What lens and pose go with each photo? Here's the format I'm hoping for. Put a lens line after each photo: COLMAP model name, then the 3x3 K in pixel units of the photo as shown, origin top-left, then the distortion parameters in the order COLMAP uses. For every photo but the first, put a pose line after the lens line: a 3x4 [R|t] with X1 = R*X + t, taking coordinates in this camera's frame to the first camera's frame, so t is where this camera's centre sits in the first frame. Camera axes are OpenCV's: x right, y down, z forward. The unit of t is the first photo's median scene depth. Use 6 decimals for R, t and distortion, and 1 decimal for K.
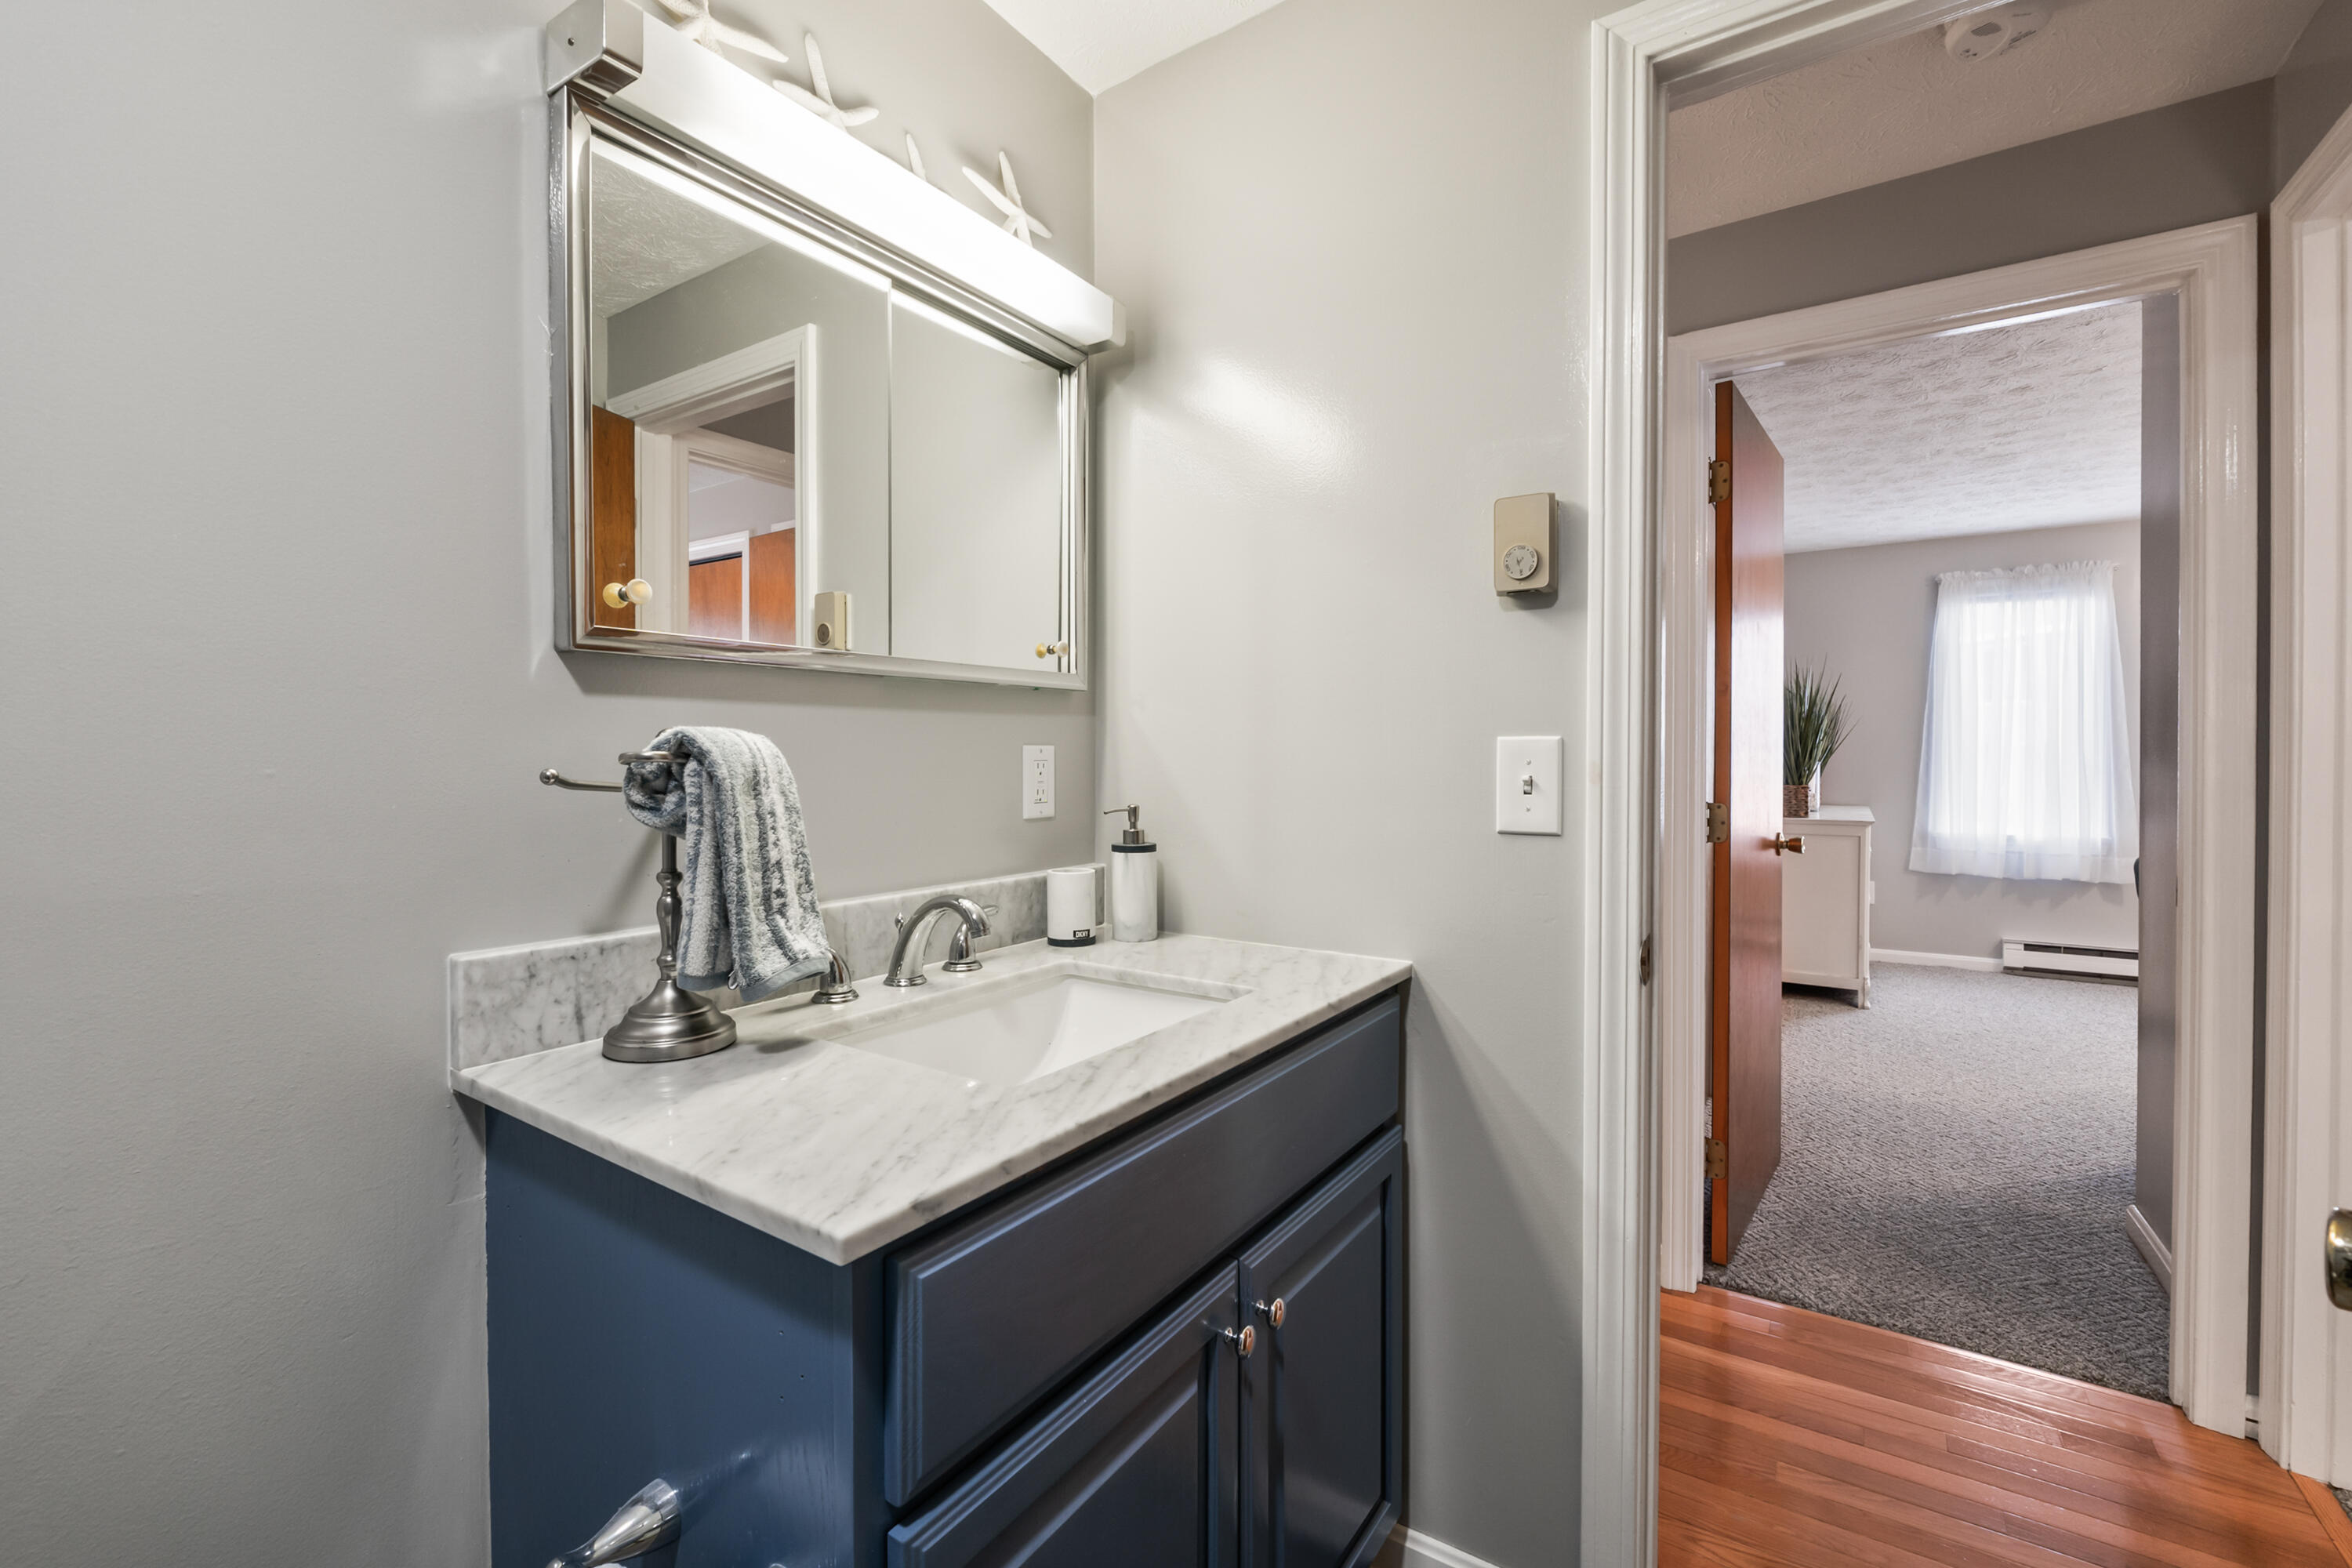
lens RADIAL K [[983.4, 0, 1166.5], [0, 983.4, 767.6], [0, 0, 1]] dist [-0.006073, -0.001098]
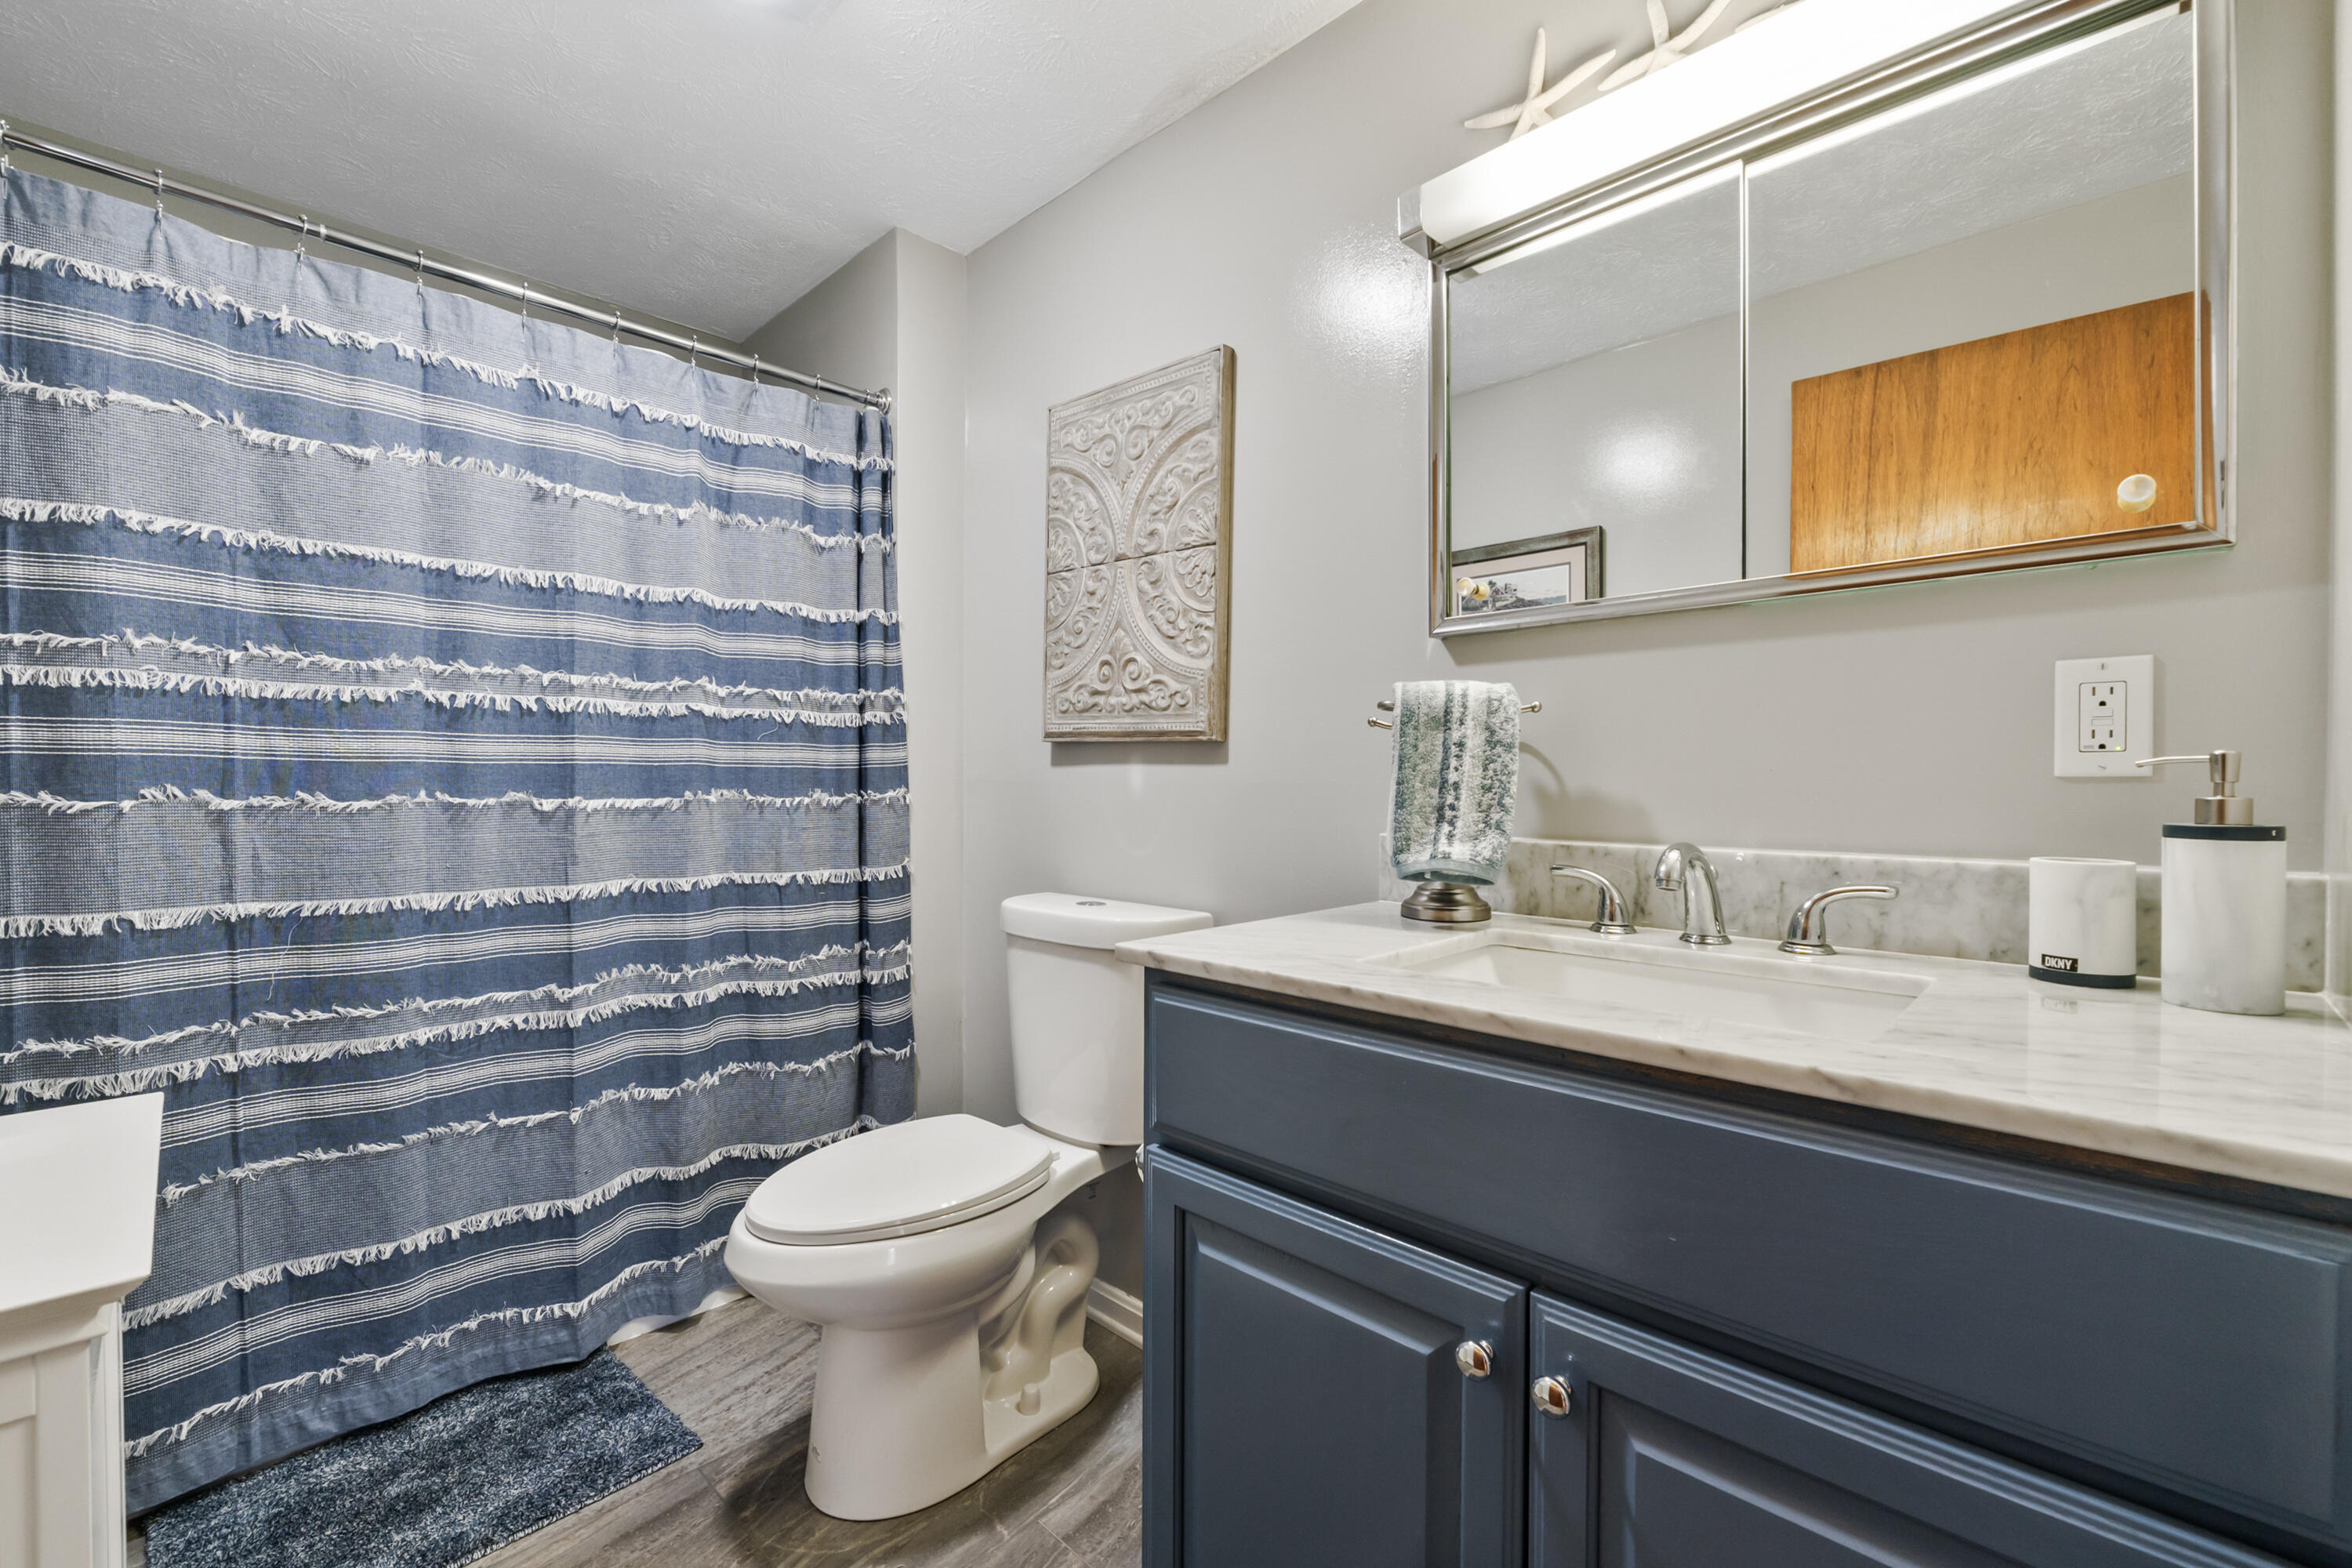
lens RADIAL K [[983.4, 0, 1159.8], [0, 983.4, 785.6], [0, 0, 1]] dist [-0.006073, -0.001098]
pose [[-0.201448, 0.008914, -0.979459, 0.958930], [-0.010745, 0.999878, 0.011310, 0.093064], [0.979440, 0.012803, -0.201327, 0.915562]]
